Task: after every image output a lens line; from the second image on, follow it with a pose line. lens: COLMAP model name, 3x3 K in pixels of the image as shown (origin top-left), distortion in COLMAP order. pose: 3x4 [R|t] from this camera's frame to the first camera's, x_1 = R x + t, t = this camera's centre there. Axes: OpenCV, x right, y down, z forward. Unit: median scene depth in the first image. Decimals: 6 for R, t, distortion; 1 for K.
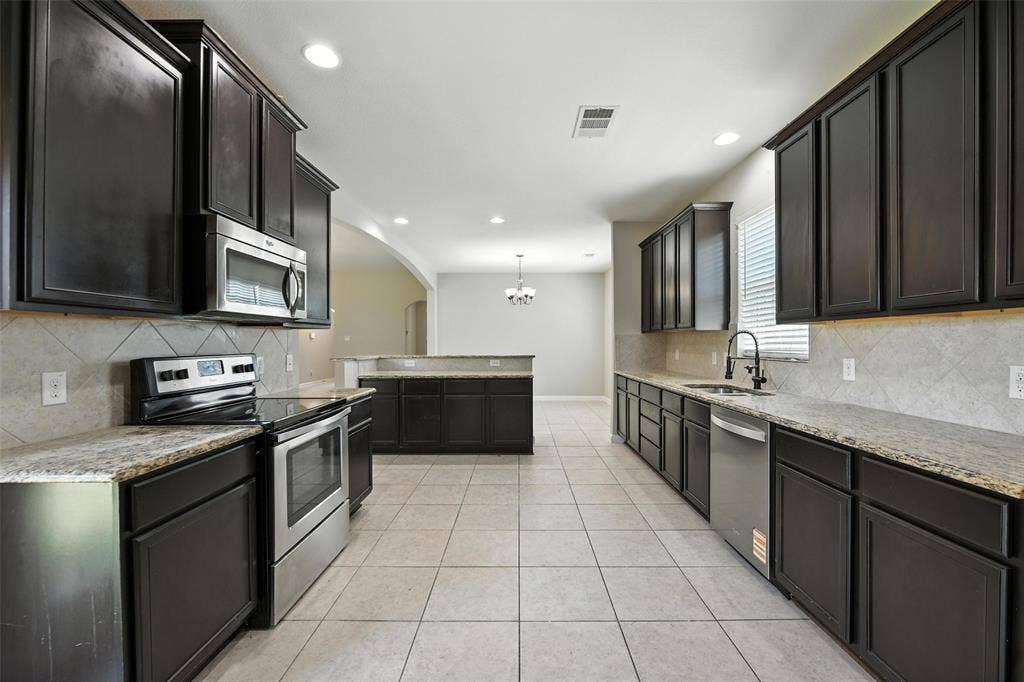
lens RADIAL K [[415.8, 0, 513.6], [0, 415.8, 338.0], [0, 0, 1]] dist [-0.001578, 0.000103]
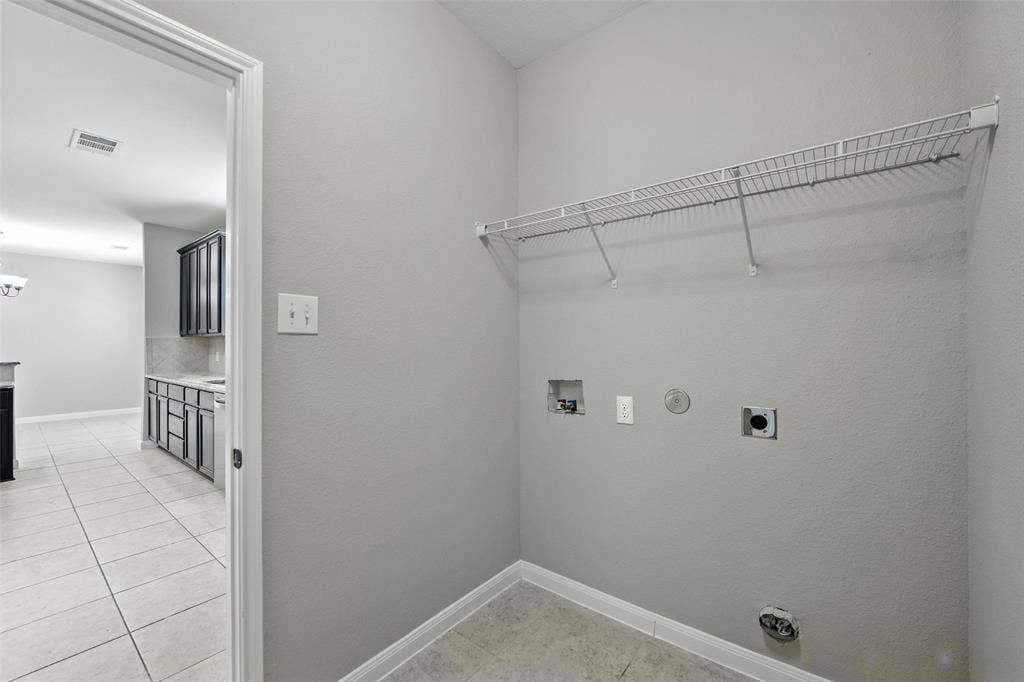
lens RADIAL K [[415.8, 0, 509.6], [0, 415.8, 338.1], [0, 0, 1]] dist [-0.001578, 0.000103]
pose [[0.622935, 0.007298, 0.782239, 0.014330], [-0.002381, 0.999970, -0.007434, -0.003307], [-0.782270, 0.002768, 0.622934, -0.316688]]
